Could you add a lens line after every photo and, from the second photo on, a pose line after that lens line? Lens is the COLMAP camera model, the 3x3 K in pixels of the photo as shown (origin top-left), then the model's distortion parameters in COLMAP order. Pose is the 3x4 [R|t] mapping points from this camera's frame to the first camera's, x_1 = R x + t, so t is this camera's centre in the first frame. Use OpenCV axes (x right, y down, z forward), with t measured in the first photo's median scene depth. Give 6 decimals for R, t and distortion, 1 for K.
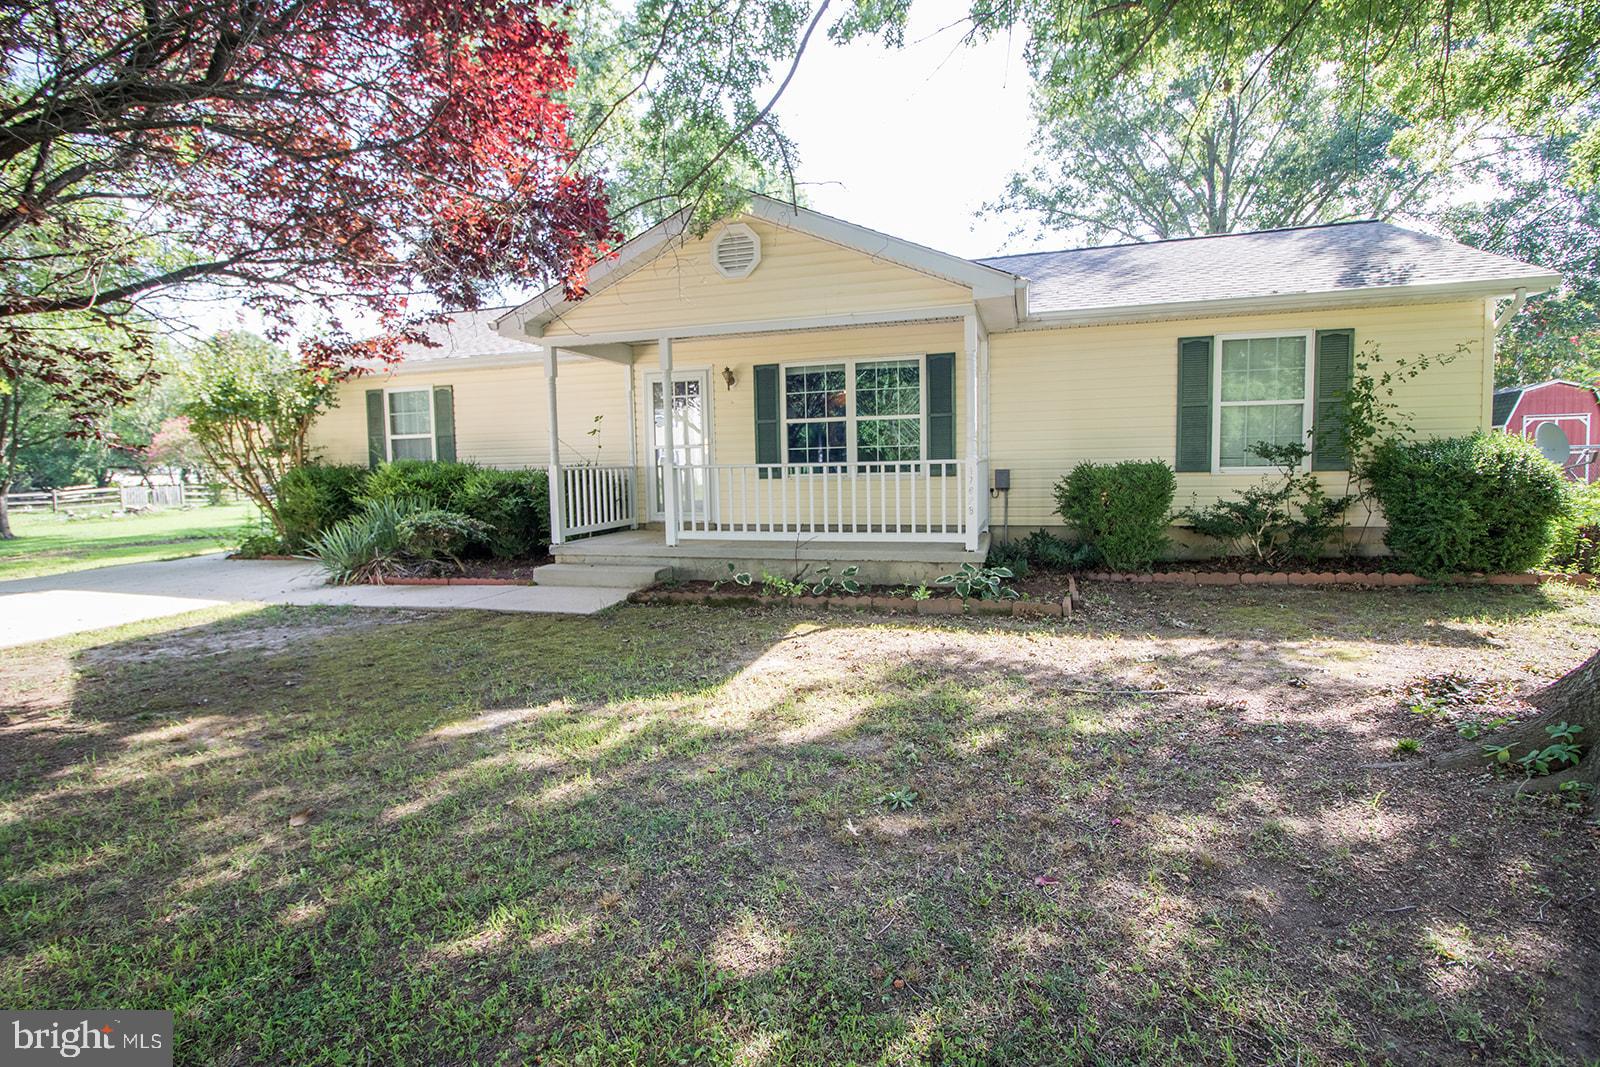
lens RADIAL K [[739.2, 0, 798.4], [0, 739.2, 514.0], [0, 0, 1]] dist [0.002633, -0.014552]
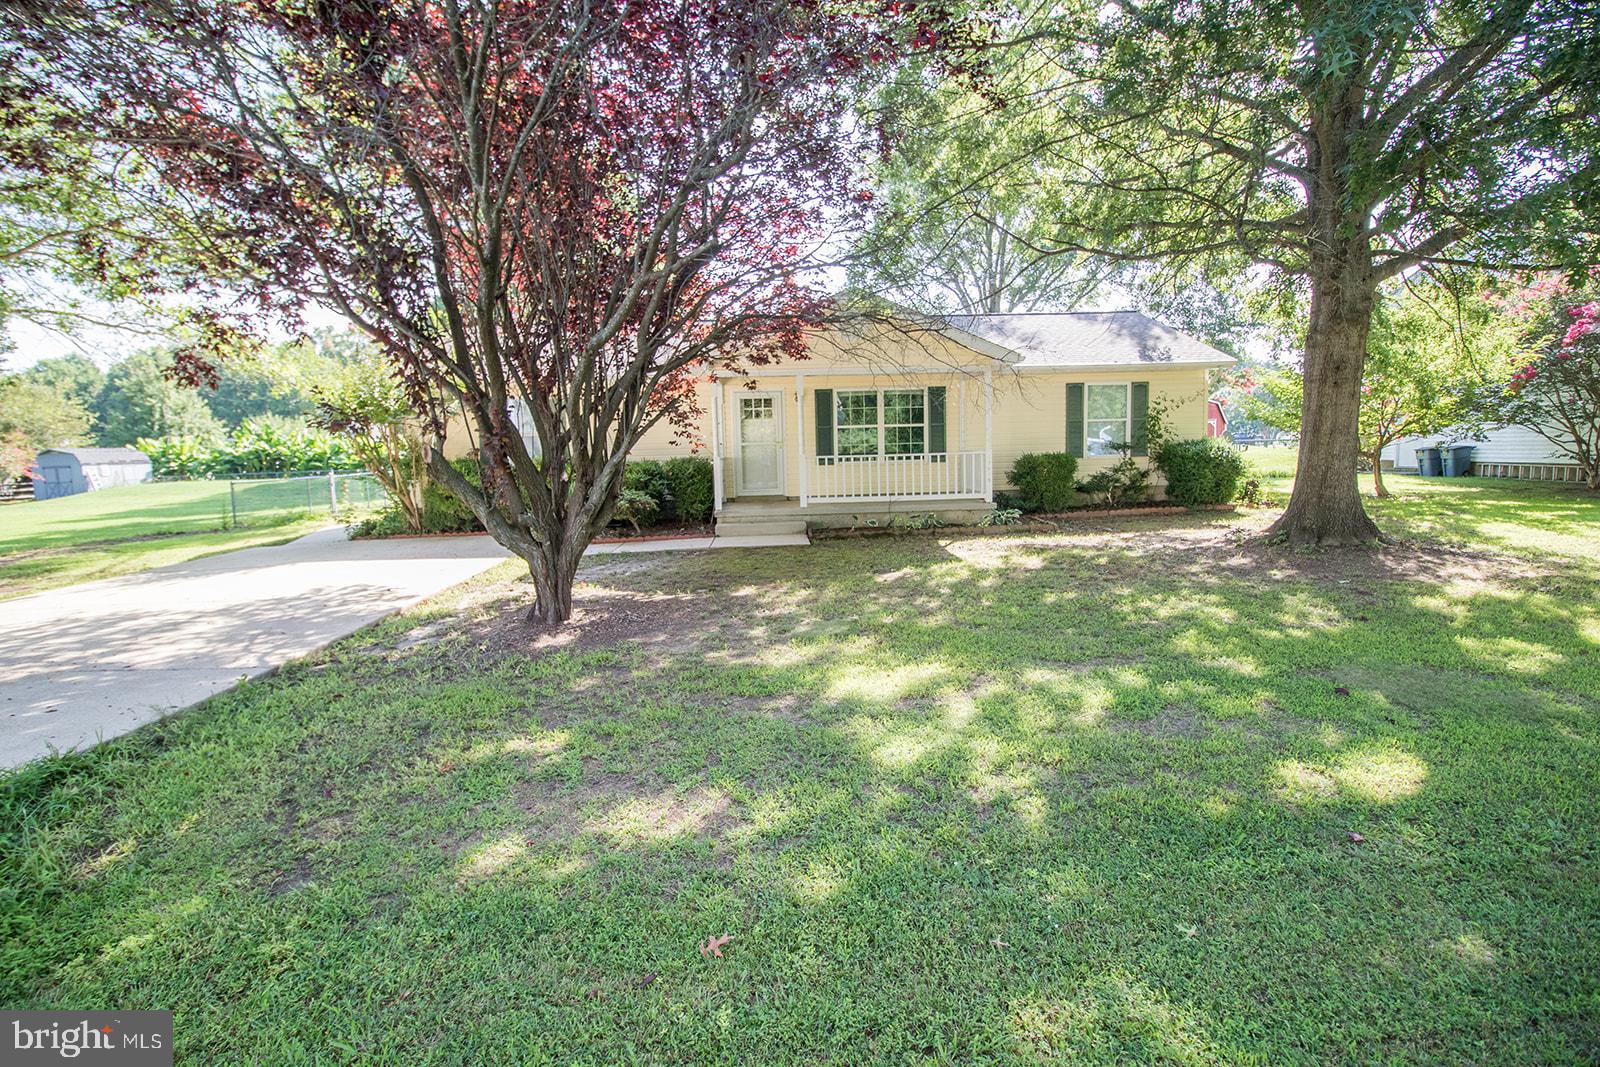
lens RADIAL K [[739.2, 0, 798.4], [0, 739.2, 514.0], [0, 0, 1]] dist [0.002633, -0.014552]
pose [[0.941622, -0.033209, 0.335030, -0.697220], [0.029696, 0.999437, 0.015605, 0.031184], [-0.335360, -0.004745, 0.942078, -0.465710]]
